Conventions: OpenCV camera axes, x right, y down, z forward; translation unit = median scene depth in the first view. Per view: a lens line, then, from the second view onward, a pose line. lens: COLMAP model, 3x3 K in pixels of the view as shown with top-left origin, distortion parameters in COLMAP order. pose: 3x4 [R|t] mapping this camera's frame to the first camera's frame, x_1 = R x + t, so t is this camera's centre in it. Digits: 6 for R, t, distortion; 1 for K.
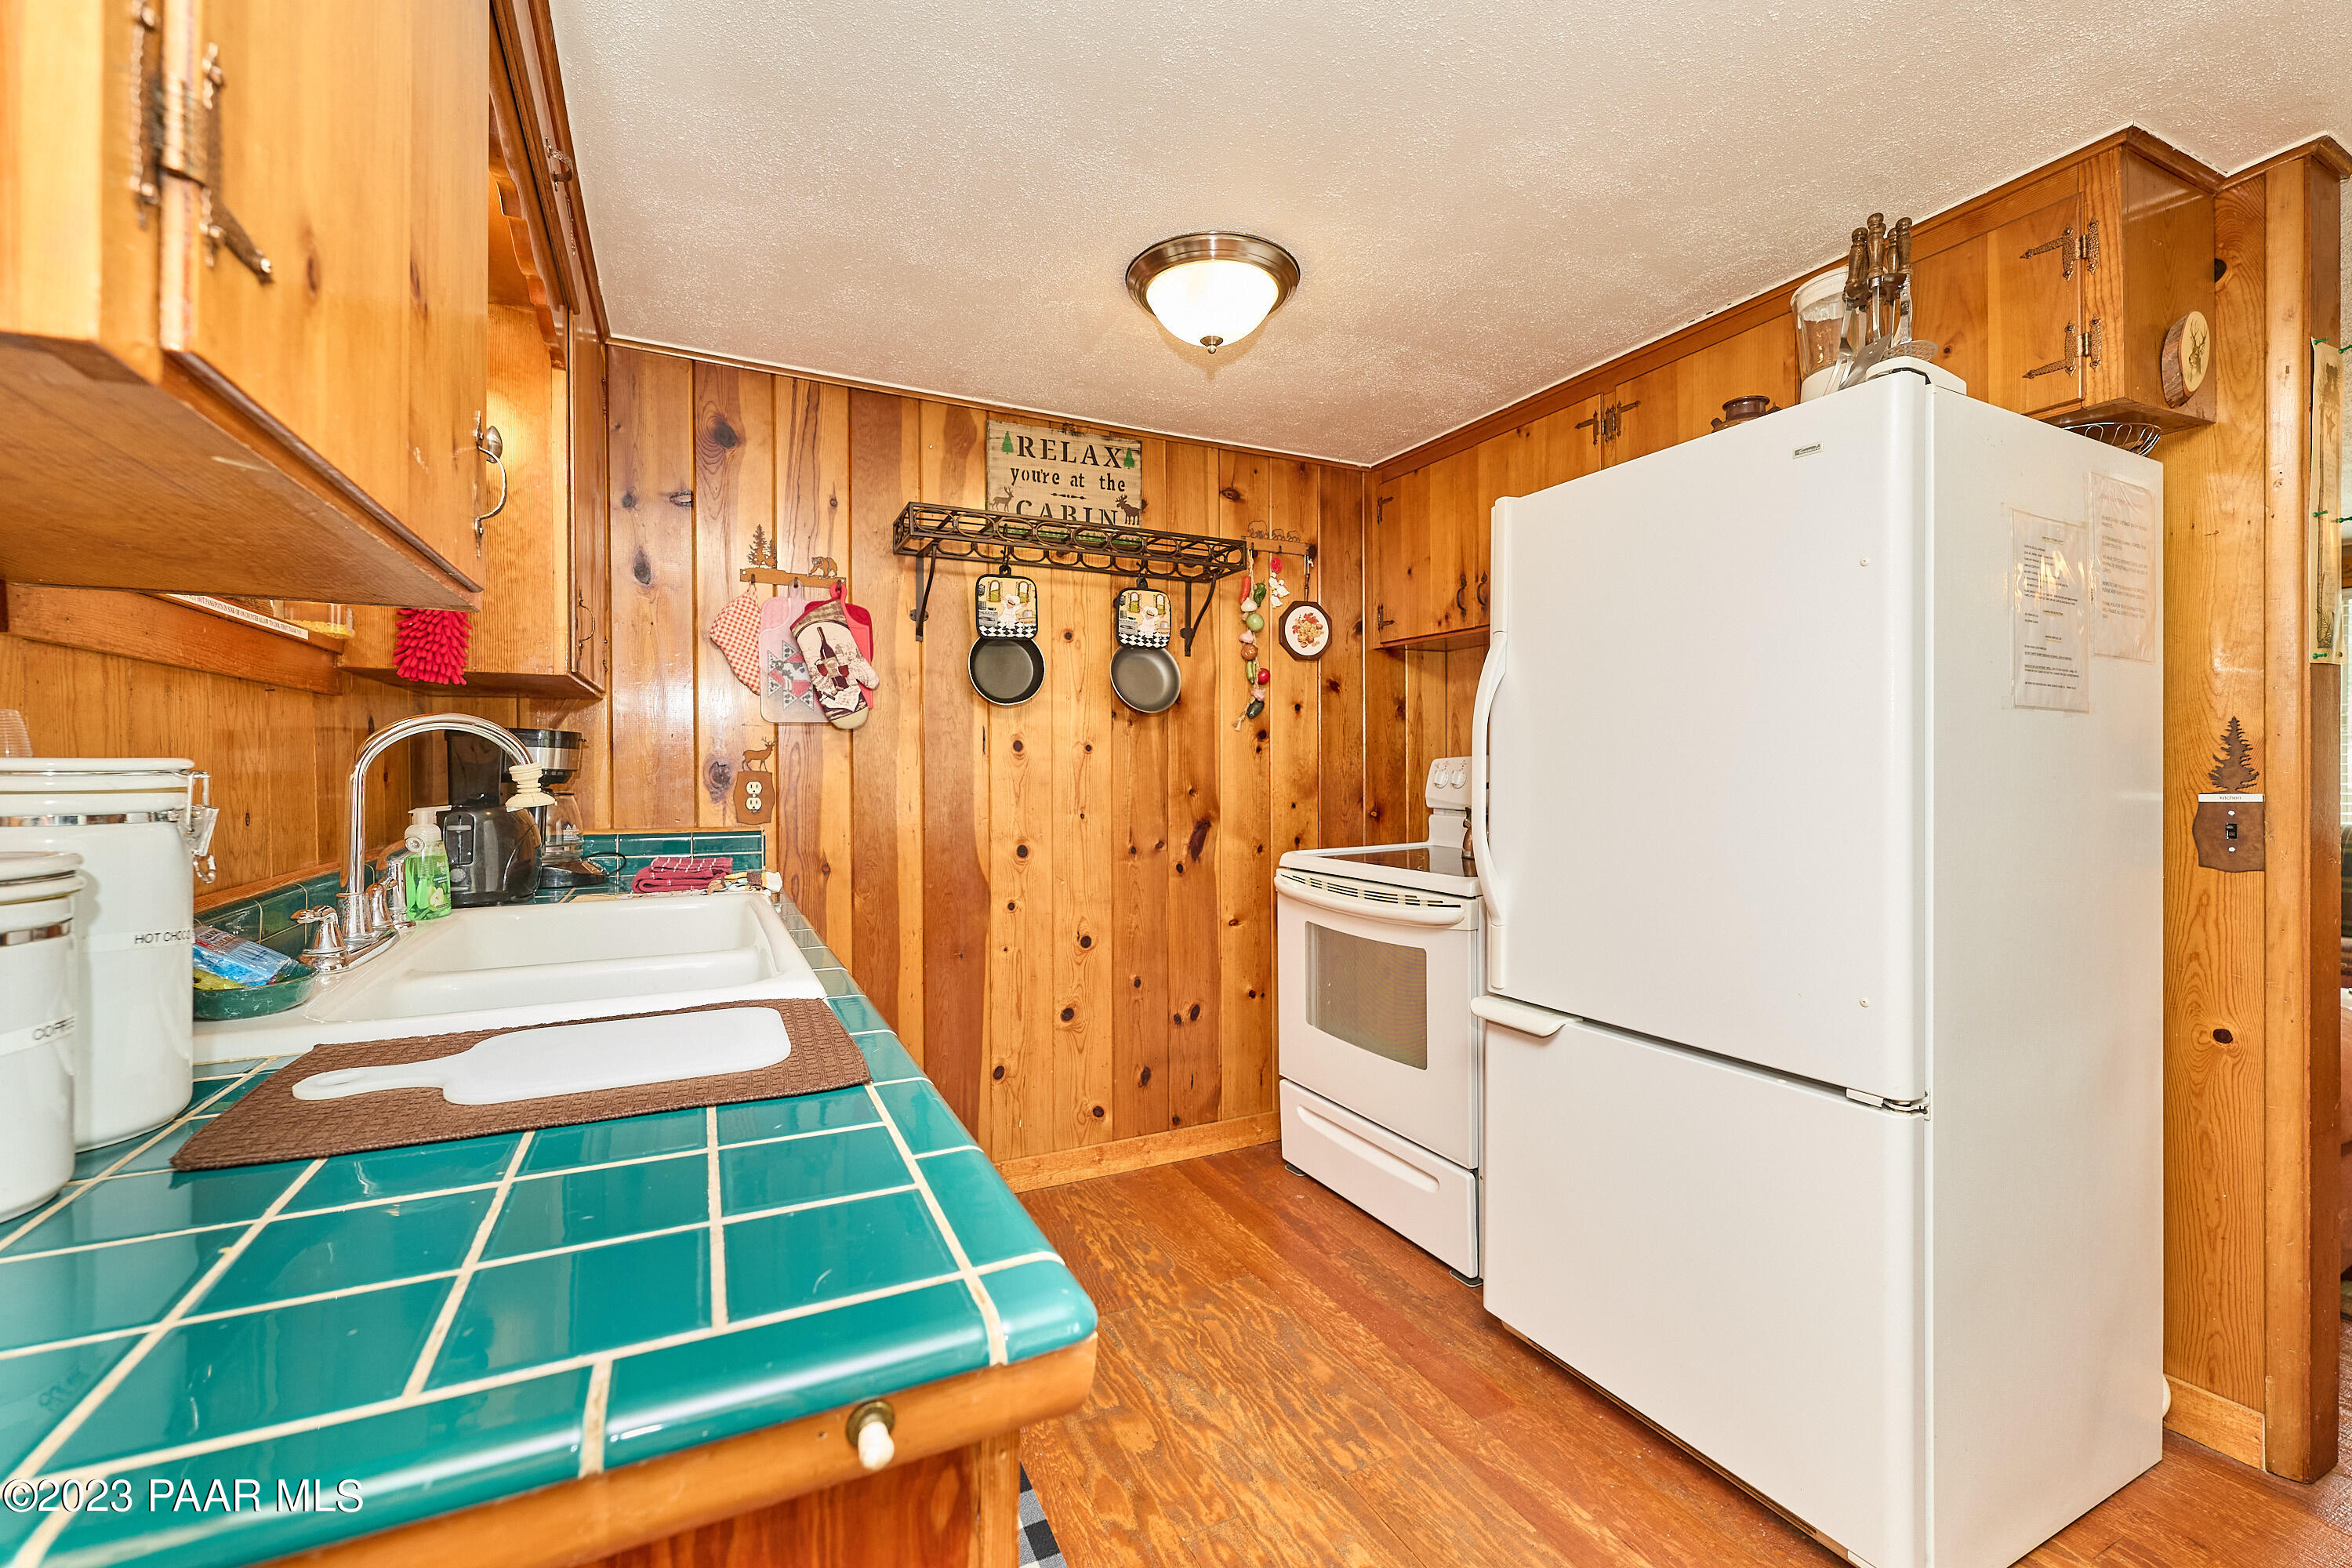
lens RADIAL K [[964.4, 0, 1167.0], [0, 964.4, 769.6], [0, 0, 1]] dist [0.001425, -0.000054]
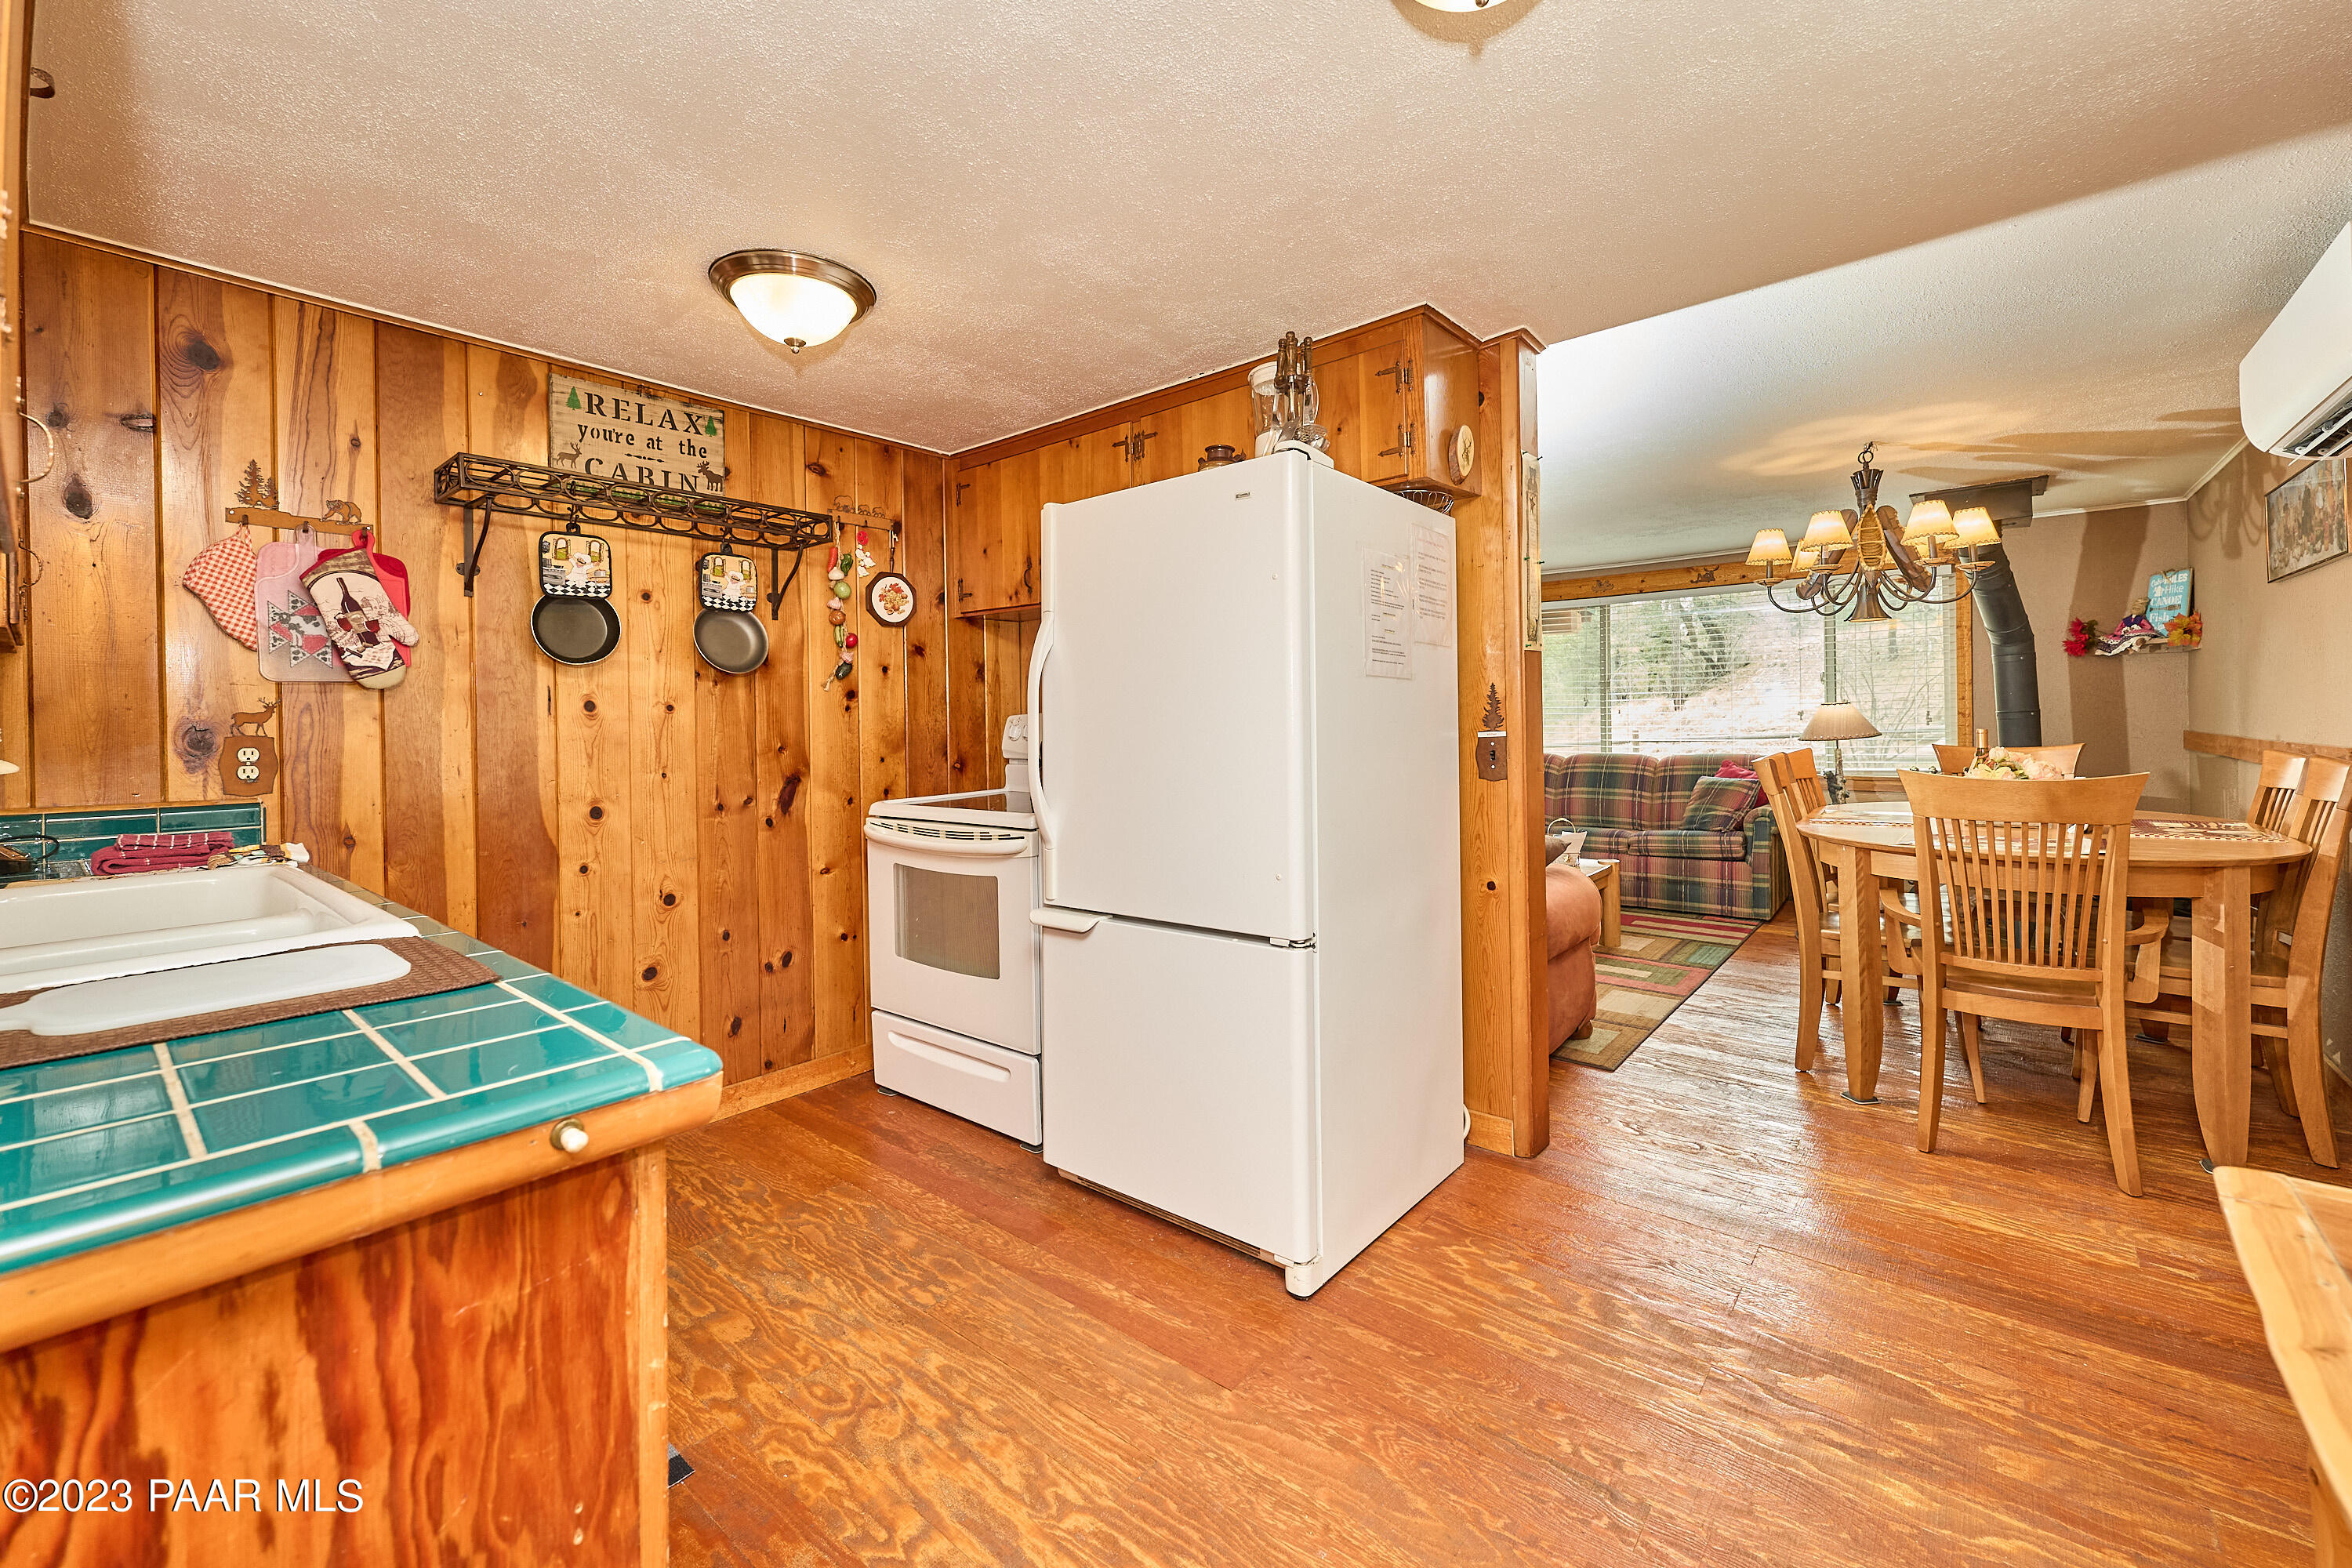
lens RADIAL K [[950.8, 0, 1170.0], [0, 950.8, 720.9], [0, 0, 1]] dist [0.002136, -0.000286]
pose [[0.915251, -0.011880, 0.402710, -0.003760], [0.015210, 0.999871, -0.005071, 0.004877], [-0.402598, 0.010766, 0.915314, -0.139284]]
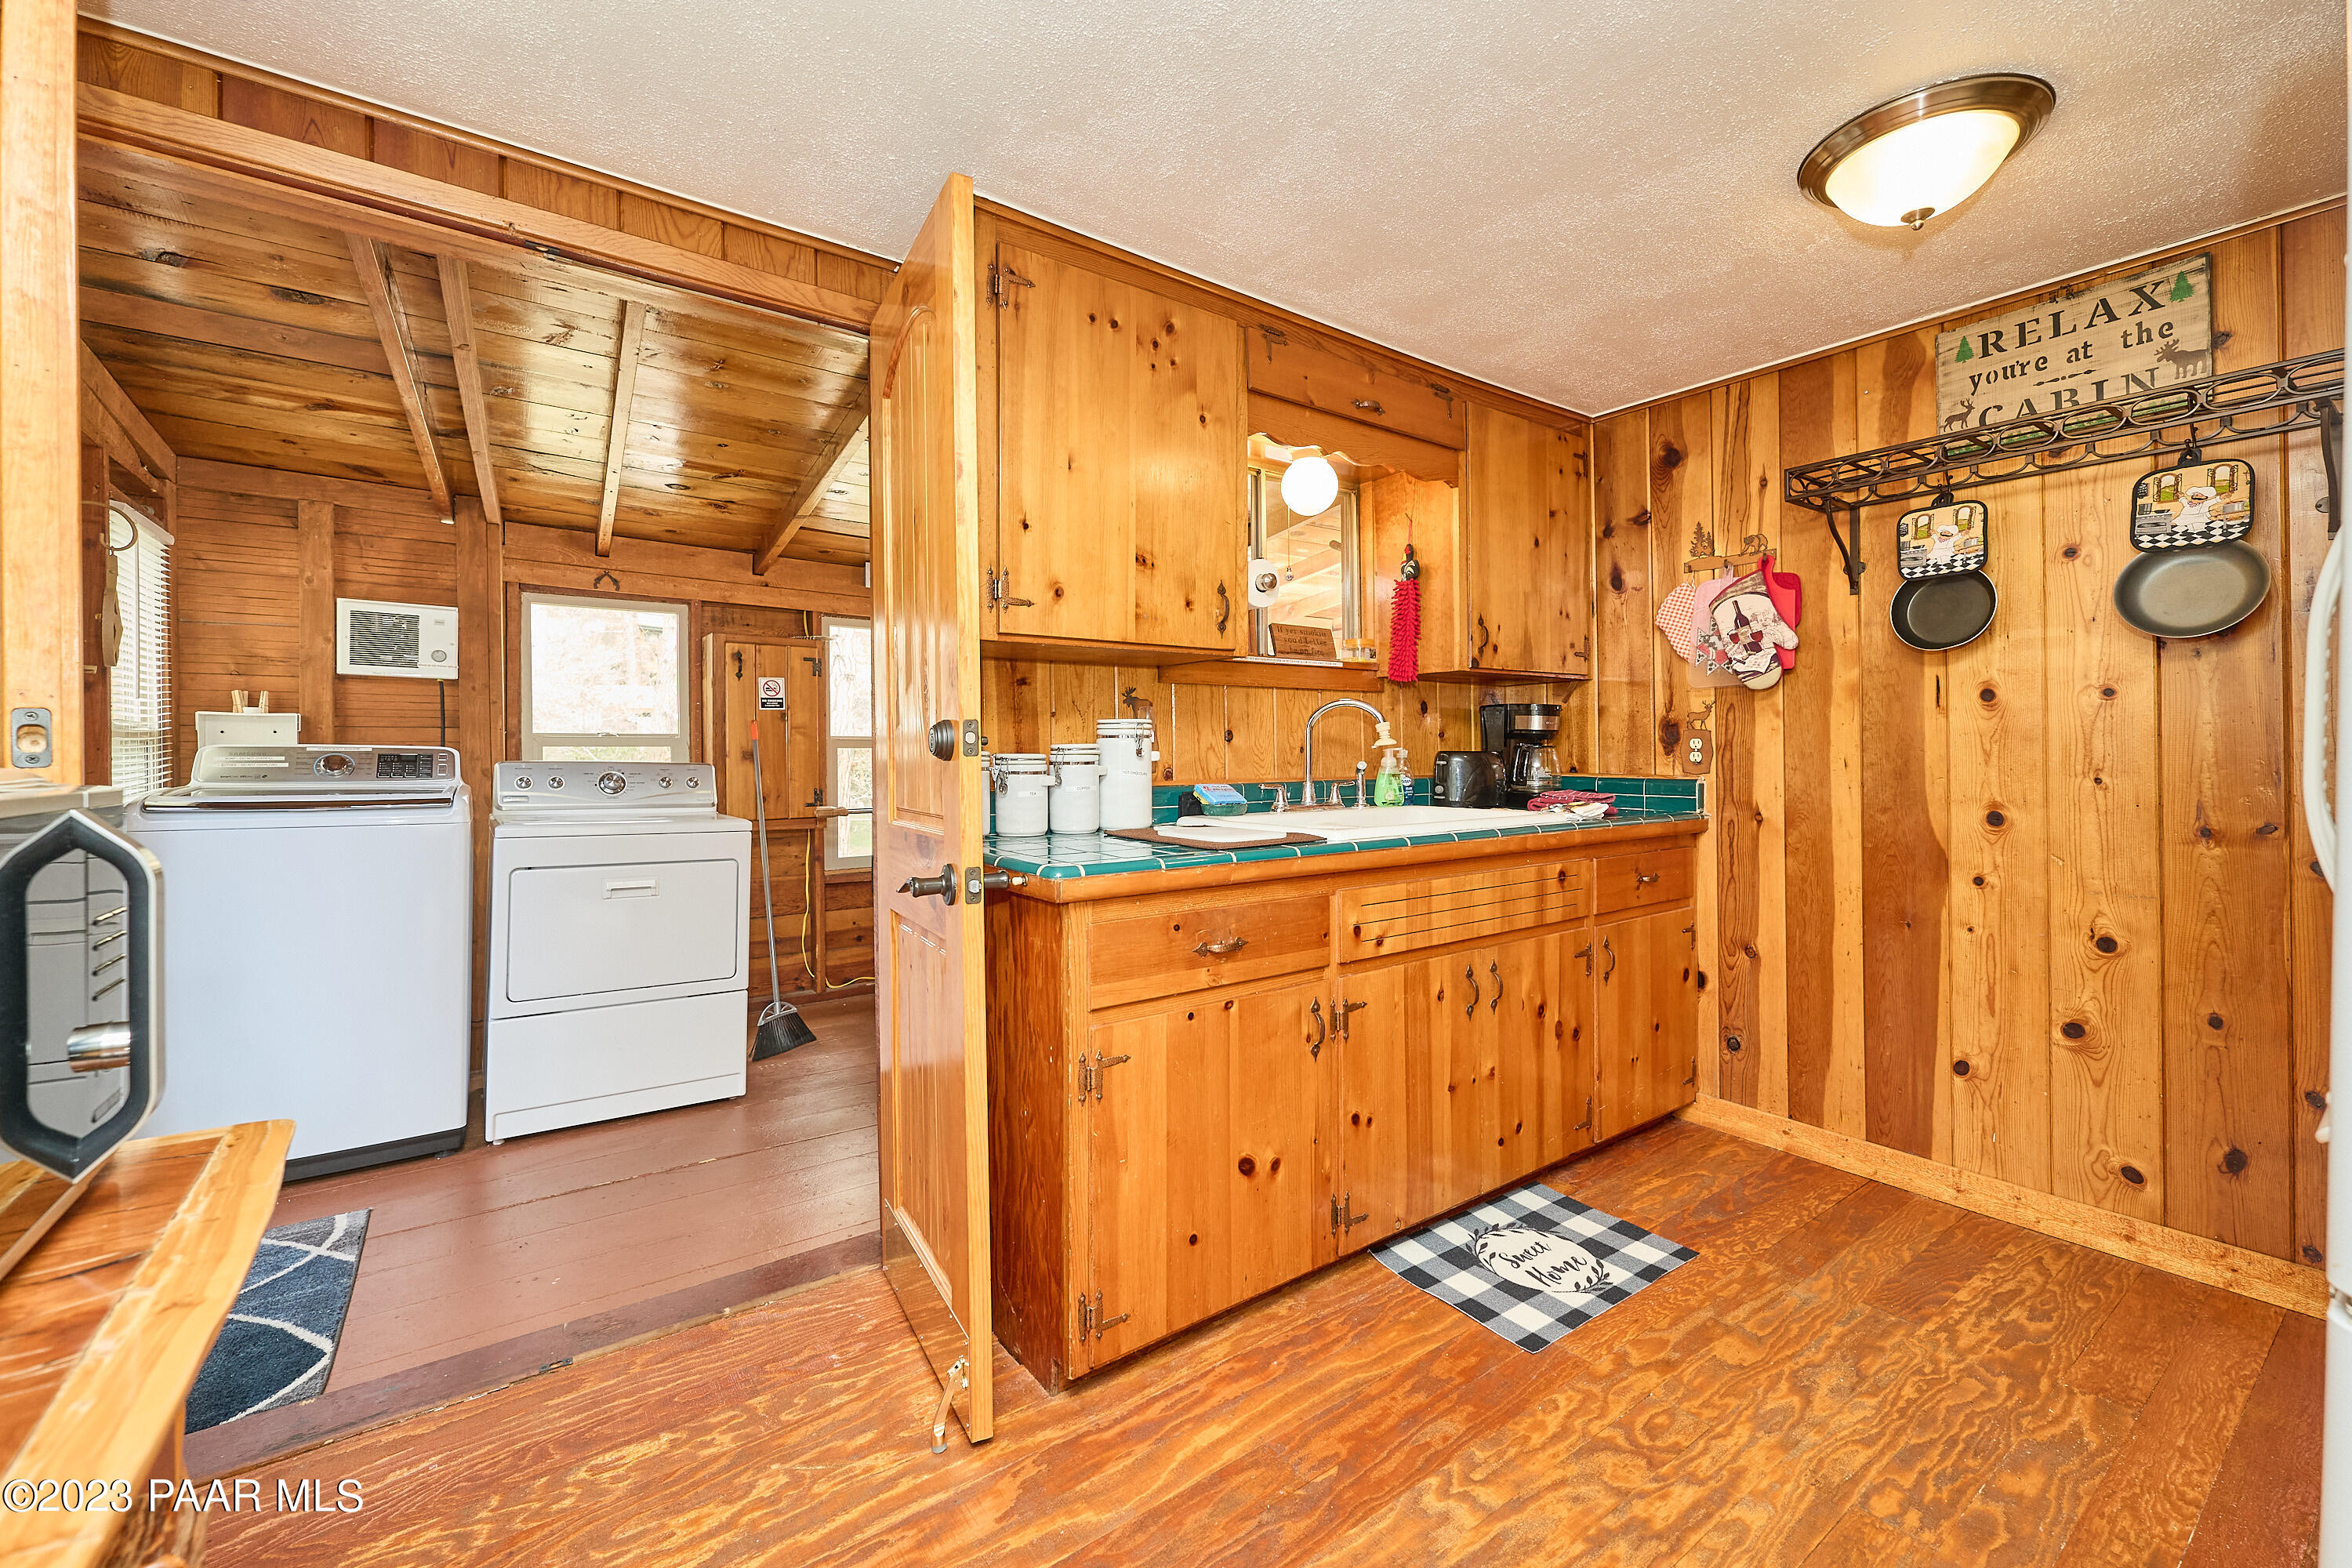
lens RADIAL K [[961.2, 0, 1172.2], [0, 961.2, 748.2], [0, 0, 1]] dist [0.000410, -0.000045]
pose [[0.174424, -0.002293, -0.984668, 0.604066], [0.002452, 0.999995, -0.001894, 0.024387], [0.984668, -0.002084, 0.174429, 0.148394]]
